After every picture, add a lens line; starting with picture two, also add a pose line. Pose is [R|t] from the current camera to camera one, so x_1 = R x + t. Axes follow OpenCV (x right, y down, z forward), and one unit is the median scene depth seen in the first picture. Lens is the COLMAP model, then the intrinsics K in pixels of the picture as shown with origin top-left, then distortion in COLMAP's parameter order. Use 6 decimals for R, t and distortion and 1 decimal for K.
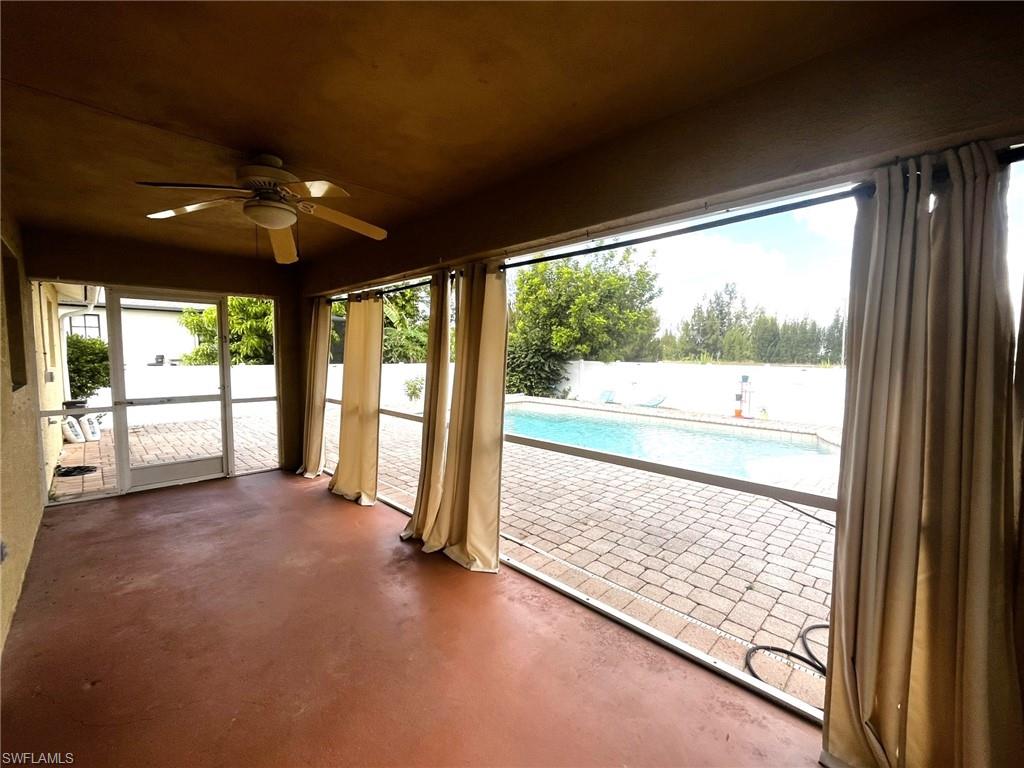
lens RADIAL K [[415.9, 0, 512.0], [0, 415.9, 384.0], [0, 0, 1]] dist [0.009125, 0.000146]
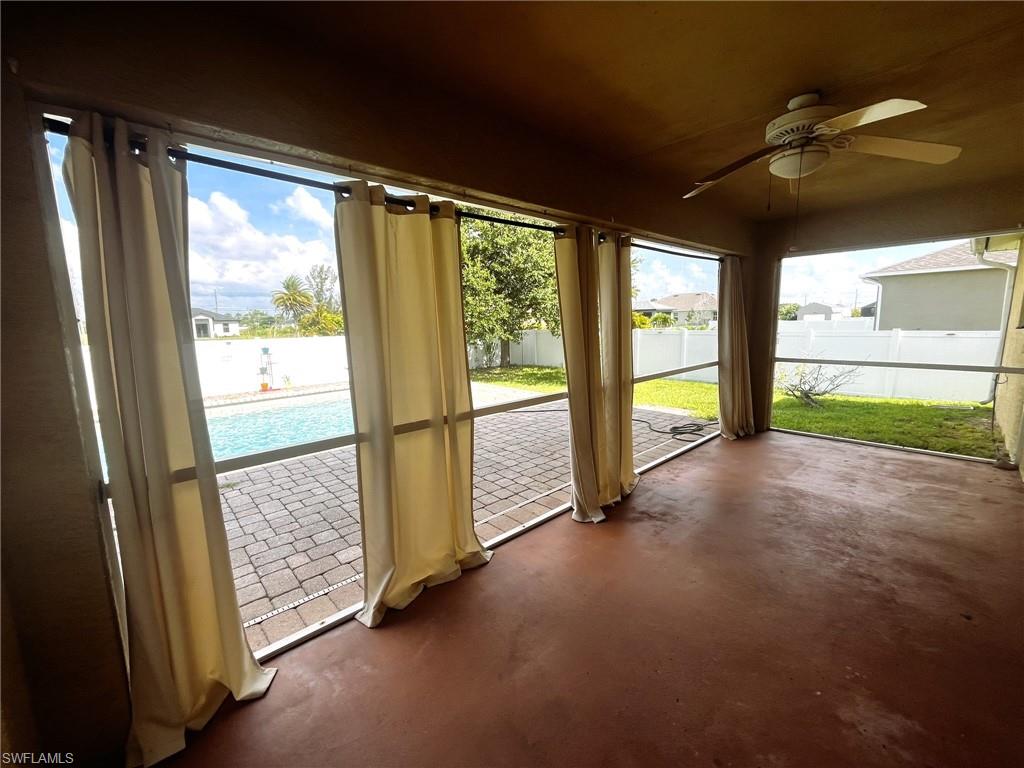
lens RADIAL K [[415.9, 0, 512.0], [0, 415.9, 384.0], [0, 0, 1]] dist [0.009125, 0.000146]
pose [[0.032683, -0.147991, 0.988449, -0.416101], [0.092753, 0.985158, 0.144431, -0.024415], [-0.995153, 0.086961, 0.045924, 0.424875]]
